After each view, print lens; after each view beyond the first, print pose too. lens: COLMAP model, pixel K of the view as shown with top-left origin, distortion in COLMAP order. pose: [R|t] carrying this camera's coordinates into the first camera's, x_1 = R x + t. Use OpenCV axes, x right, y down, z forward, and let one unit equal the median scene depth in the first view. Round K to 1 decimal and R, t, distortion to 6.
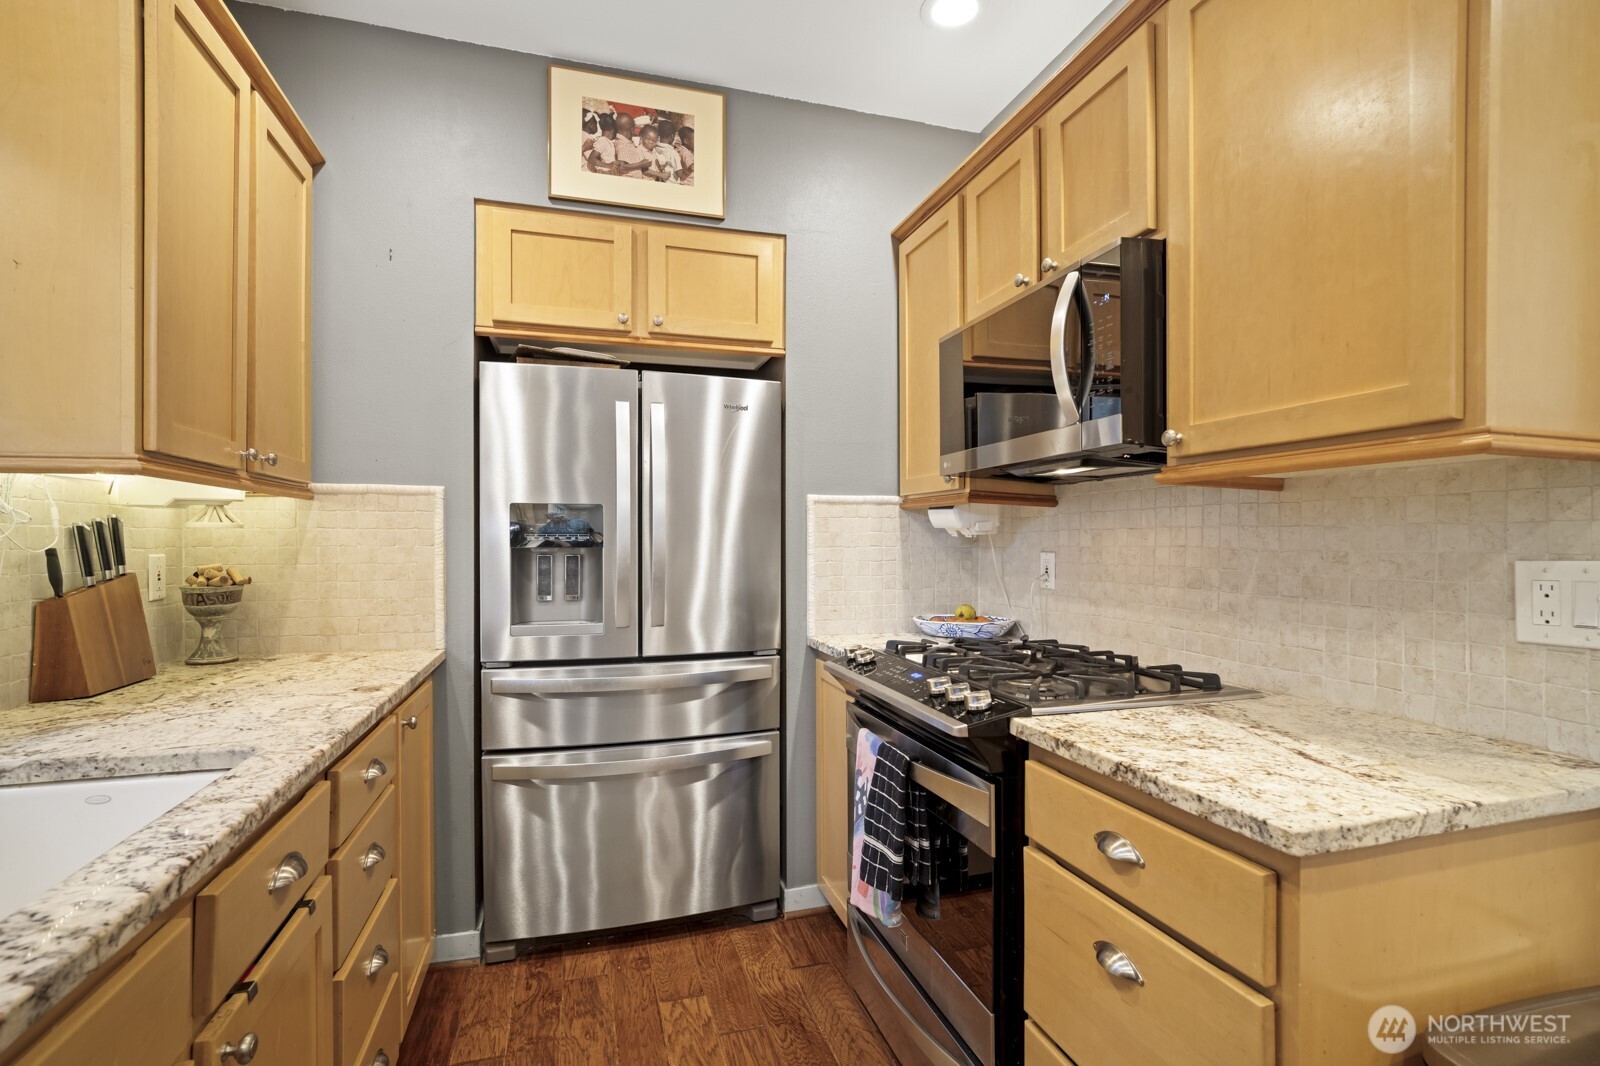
lens RADIAL K [[741.6, 0, 801.8], [0, 741.6, 543.4], [0, 0, 1]] dist [-0.012156, 0.000106]
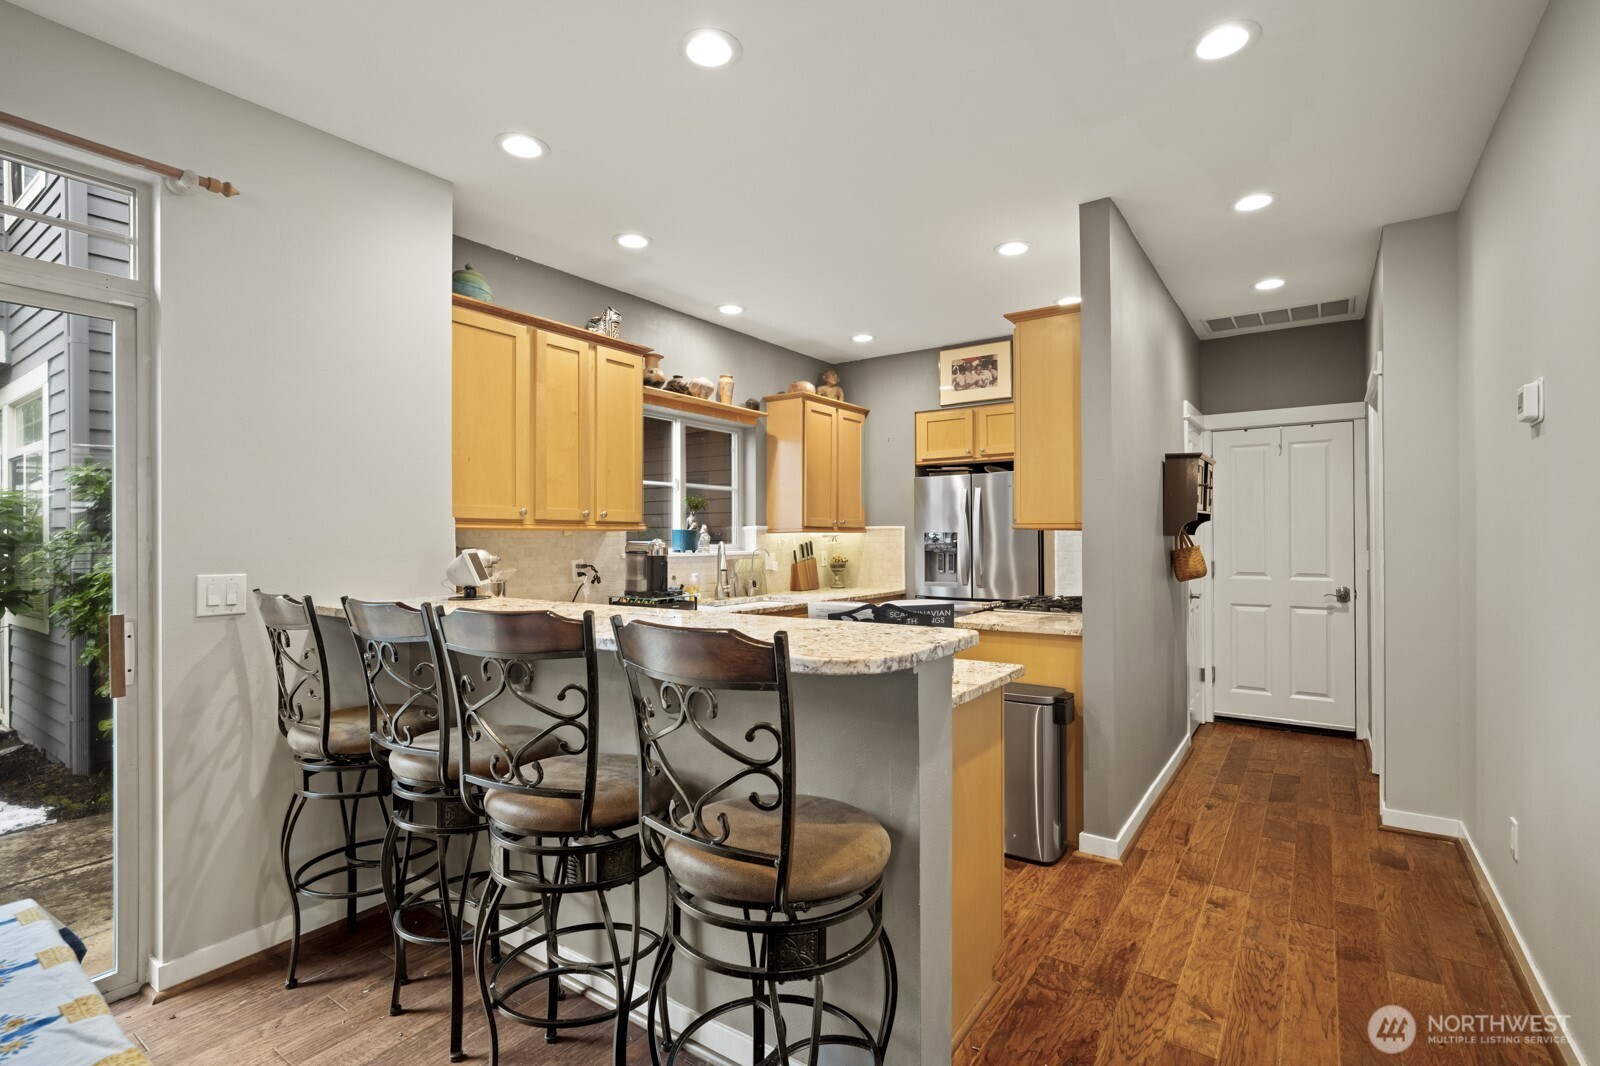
lens RADIAL K [[741.6, 0, 799.4], [0, 741.6, 537.8], [0, 0, 1]] dist [-0.012156, 0.000106]
pose [[0.611588, -0.000850, -0.791176, 1.290221], [0.003207, 0.999994, 0.001404, -0.040706], [0.791170, -0.003396, 0.611587, -0.846900]]
